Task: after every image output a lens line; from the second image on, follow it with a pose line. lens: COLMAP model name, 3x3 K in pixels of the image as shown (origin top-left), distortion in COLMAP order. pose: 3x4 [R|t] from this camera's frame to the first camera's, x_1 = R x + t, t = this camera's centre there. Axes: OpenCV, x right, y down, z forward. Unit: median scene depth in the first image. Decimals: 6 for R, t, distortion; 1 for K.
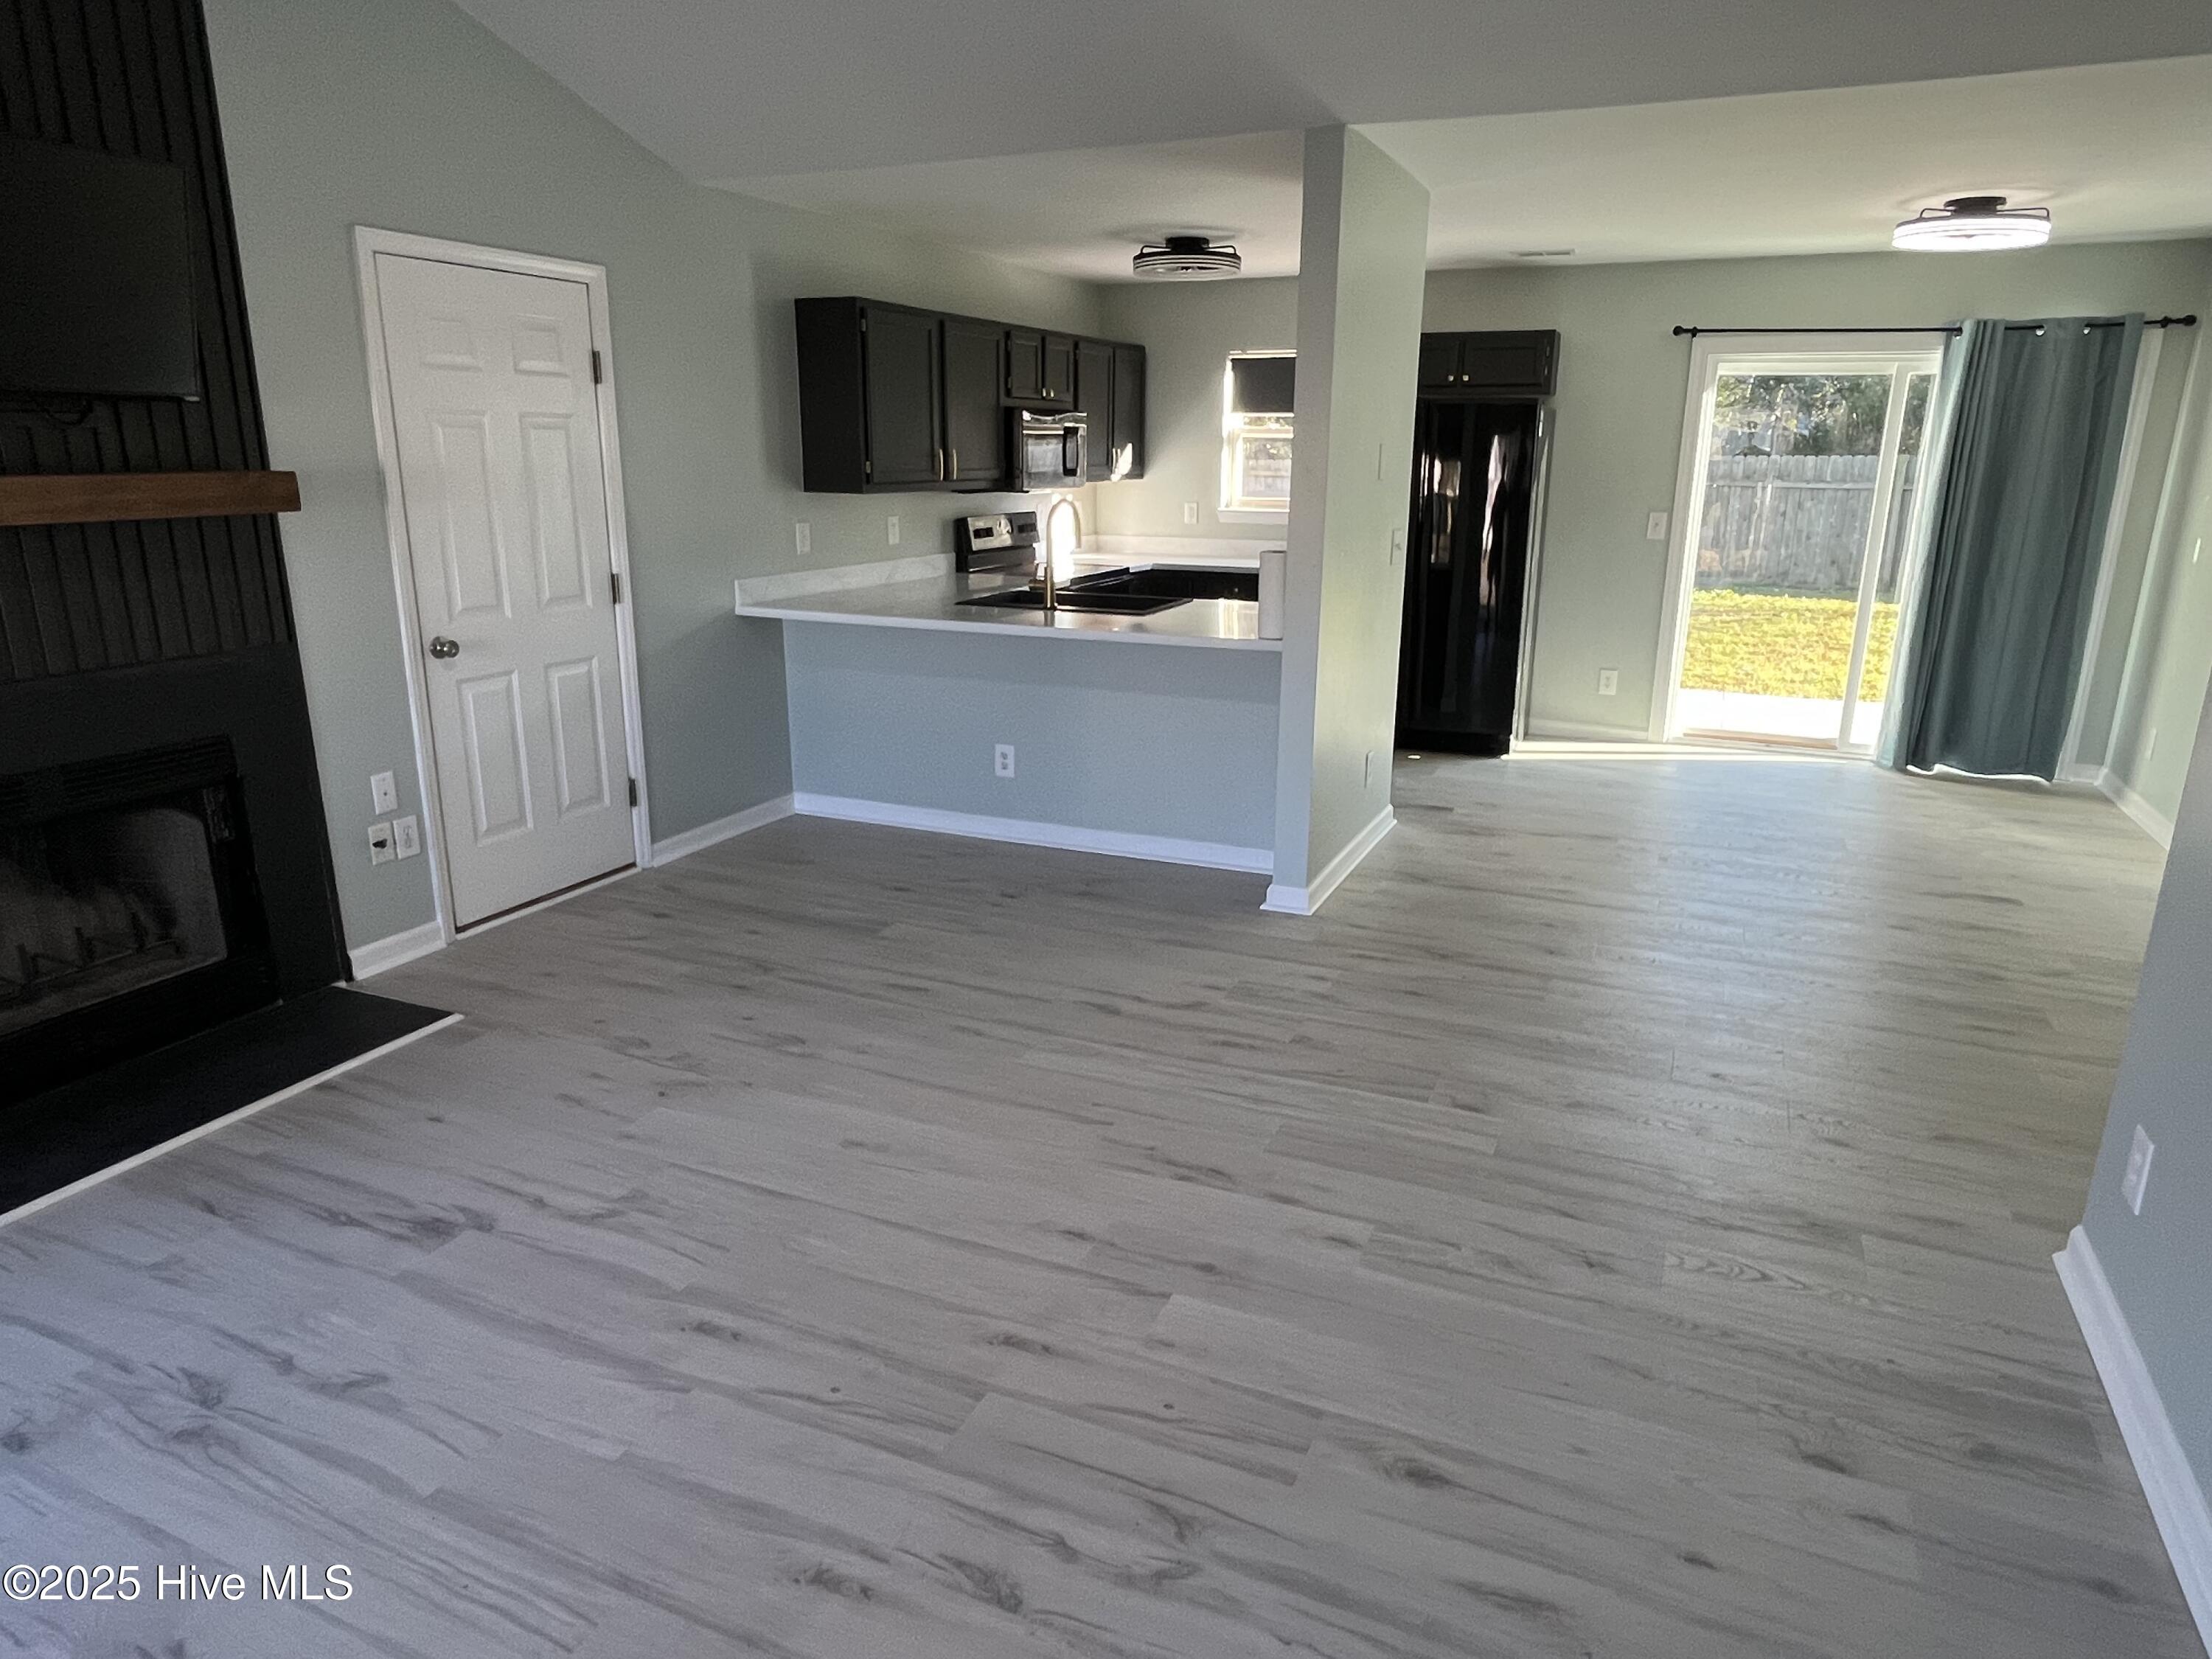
lens RADIAL K [[1374.9, 0, 1111.6], [0, 1374.9, 830.8], [0, 0, 1]] dist [0.001739, 0.002290]
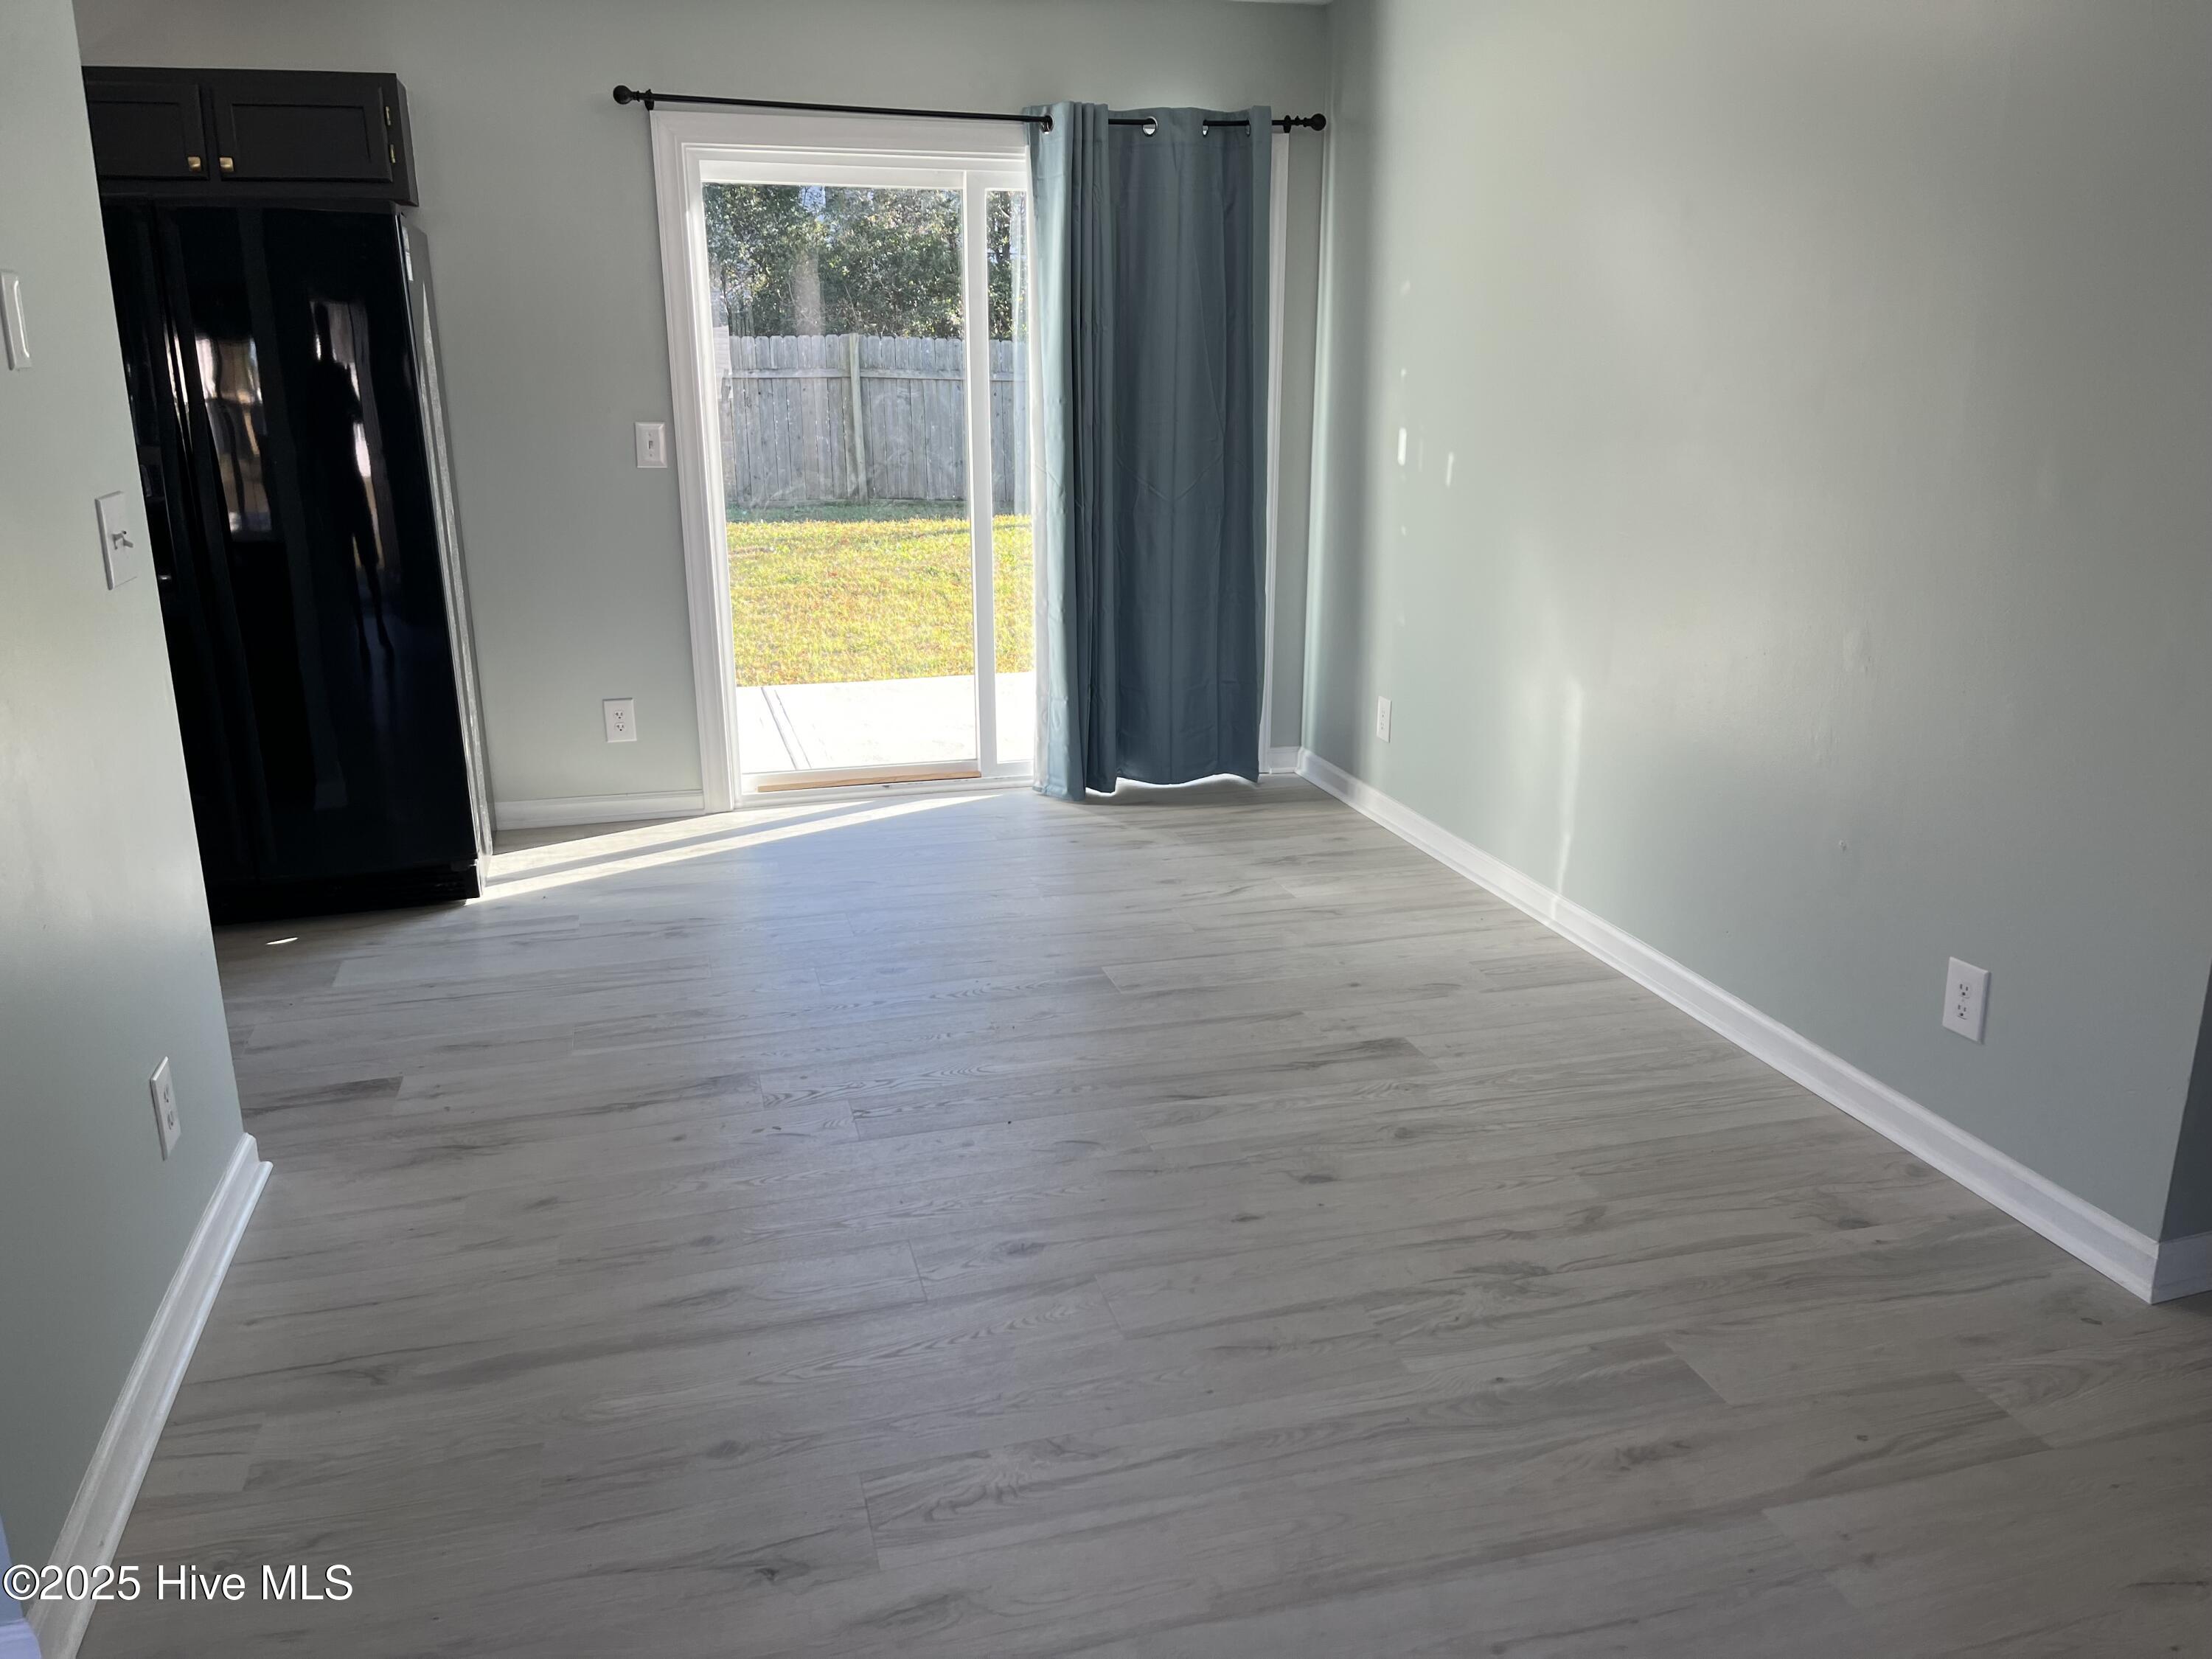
lens RADIAL K [[1722.5, 0, 1120.4], [0, 1722.5, 828.5], [0, 0, 1]] dist [0.040396, -0.027078]
pose [[0.774870, -0.183536, 0.604889, 0.101124], [0.181065, 0.981268, 0.065791, -0.094529], [-0.605634, 0.058545, 0.793587, 0.391117]]
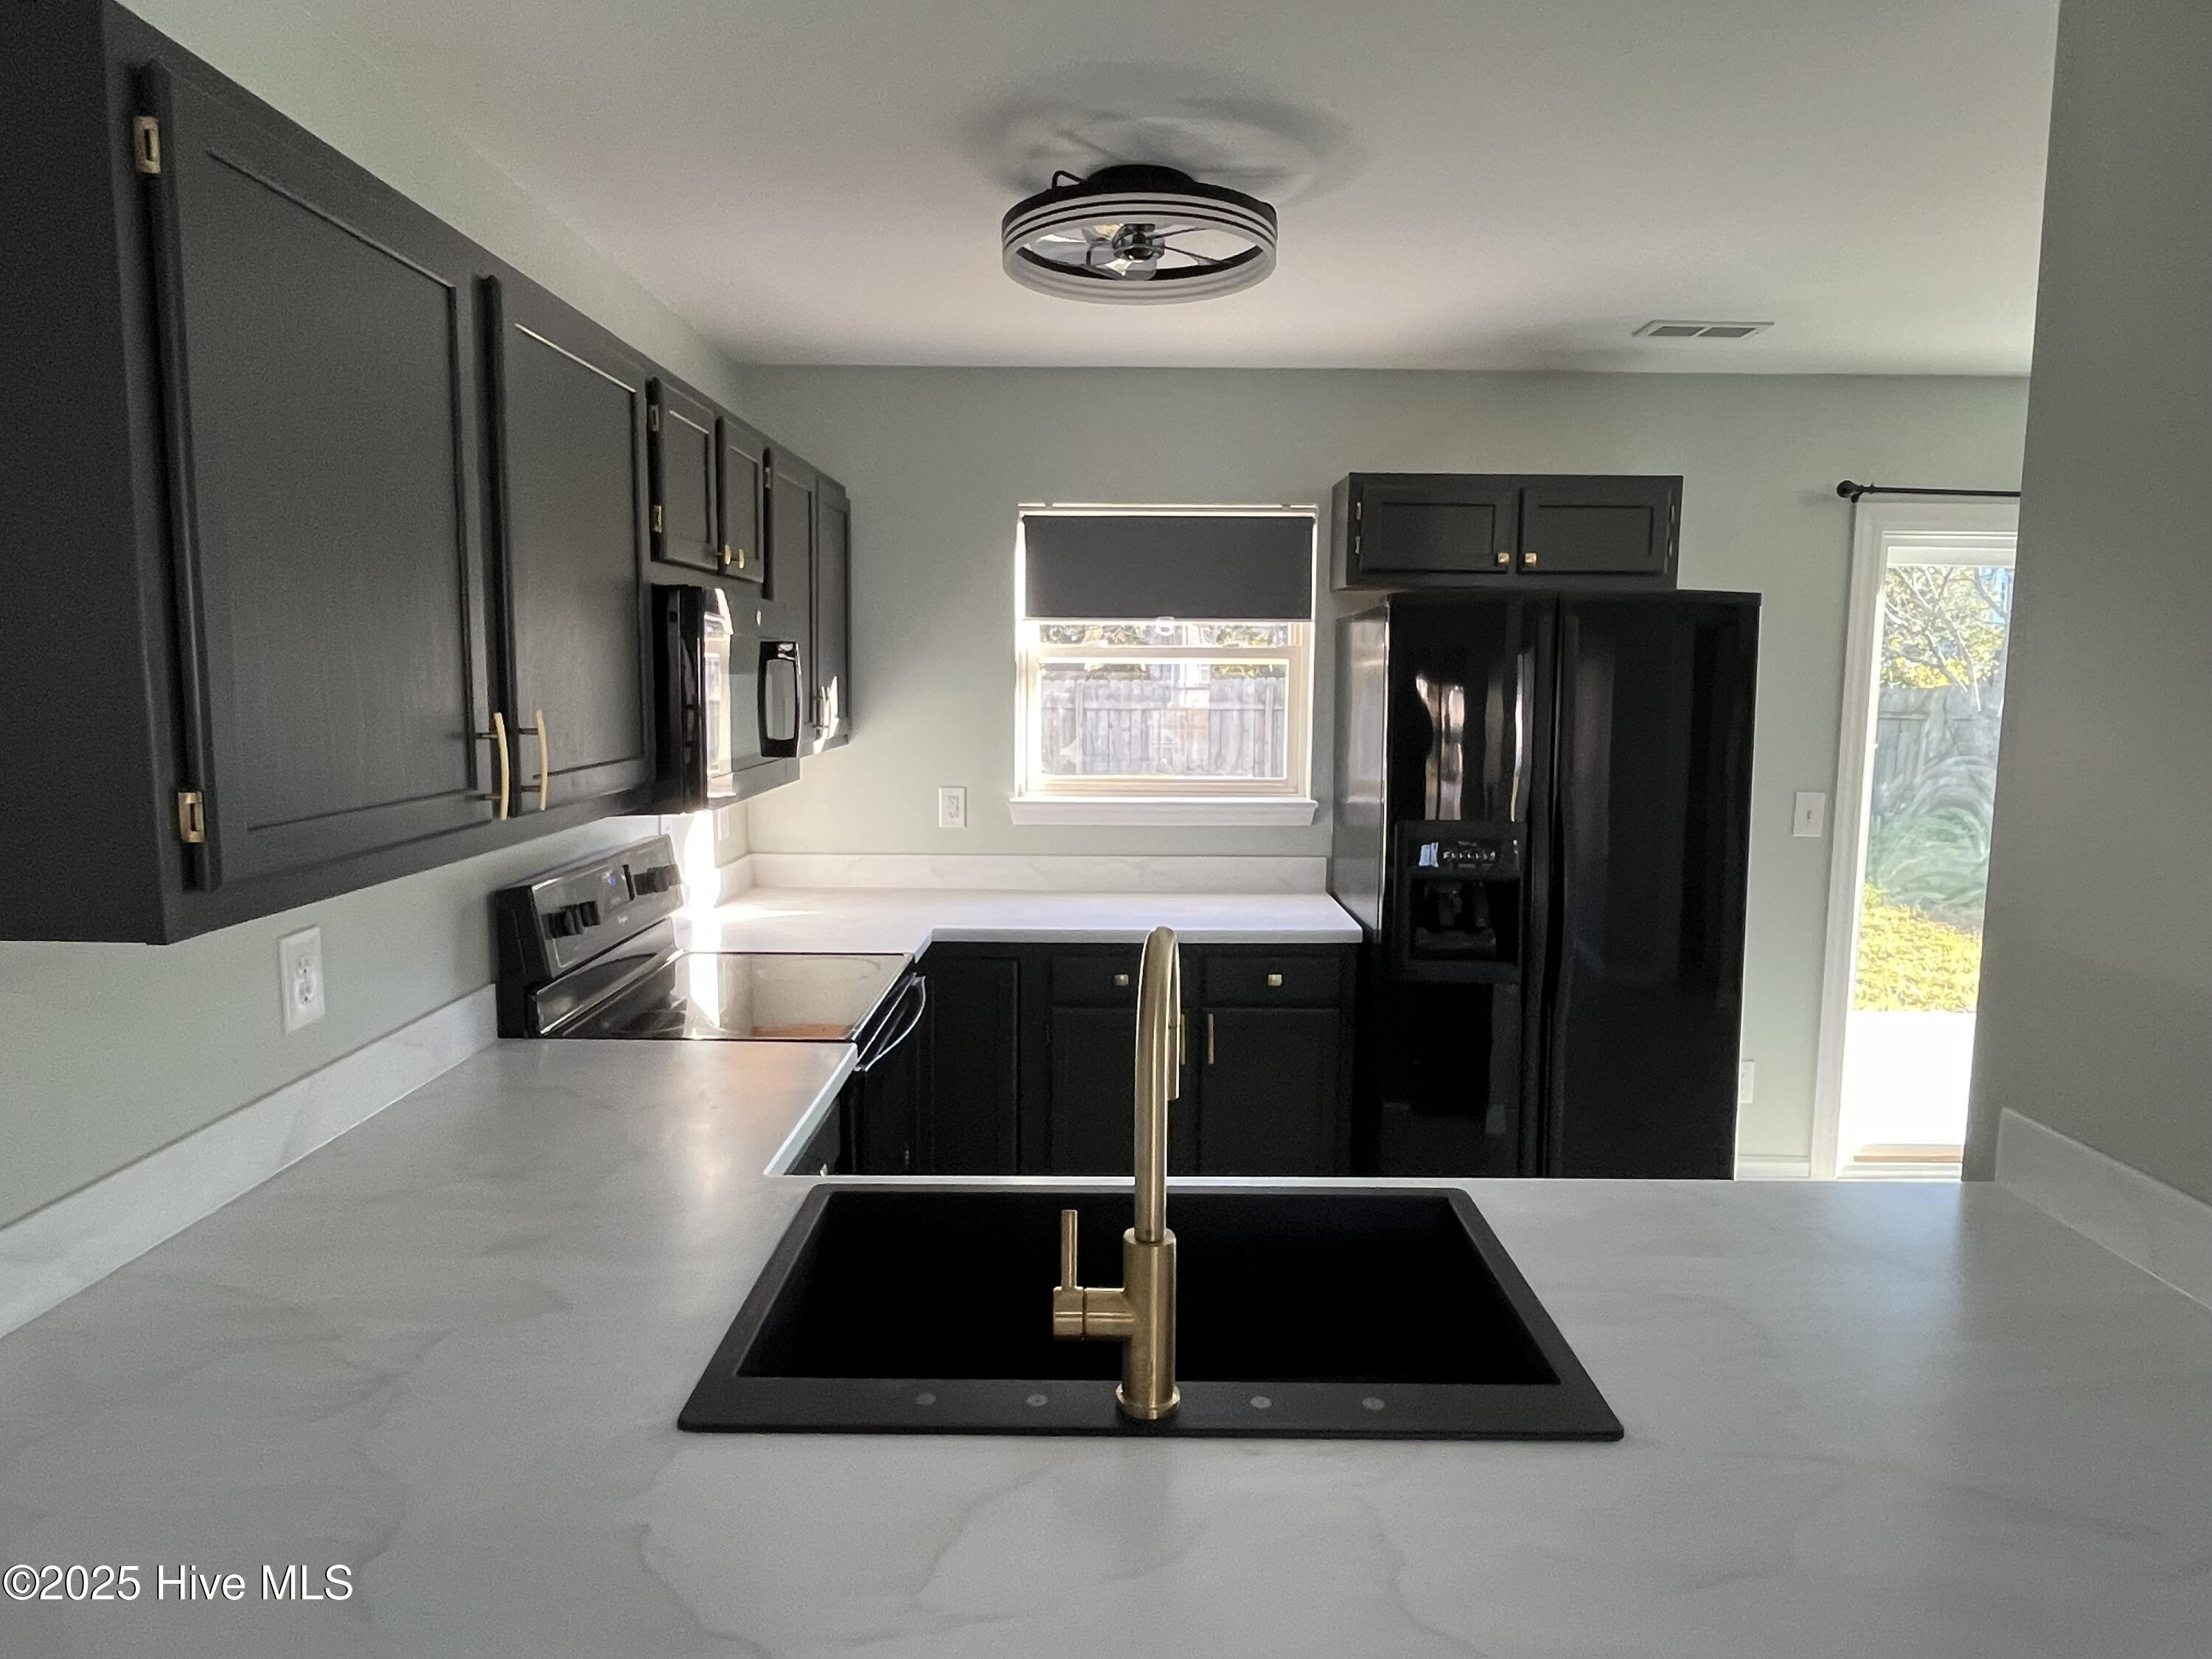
lens RADIAL K [[1374.9, 0, 1109.5], [0, 1374.9, 829.4], [0, 0, 1]] dist [0.001739, 0.002290]
pose [[0.916644, -0.047053, 0.396924, -0.126355], [0.106213, 0.986018, -0.128400, -0.211673], [-0.385333, 0.159856, 0.908826, 0.720855]]
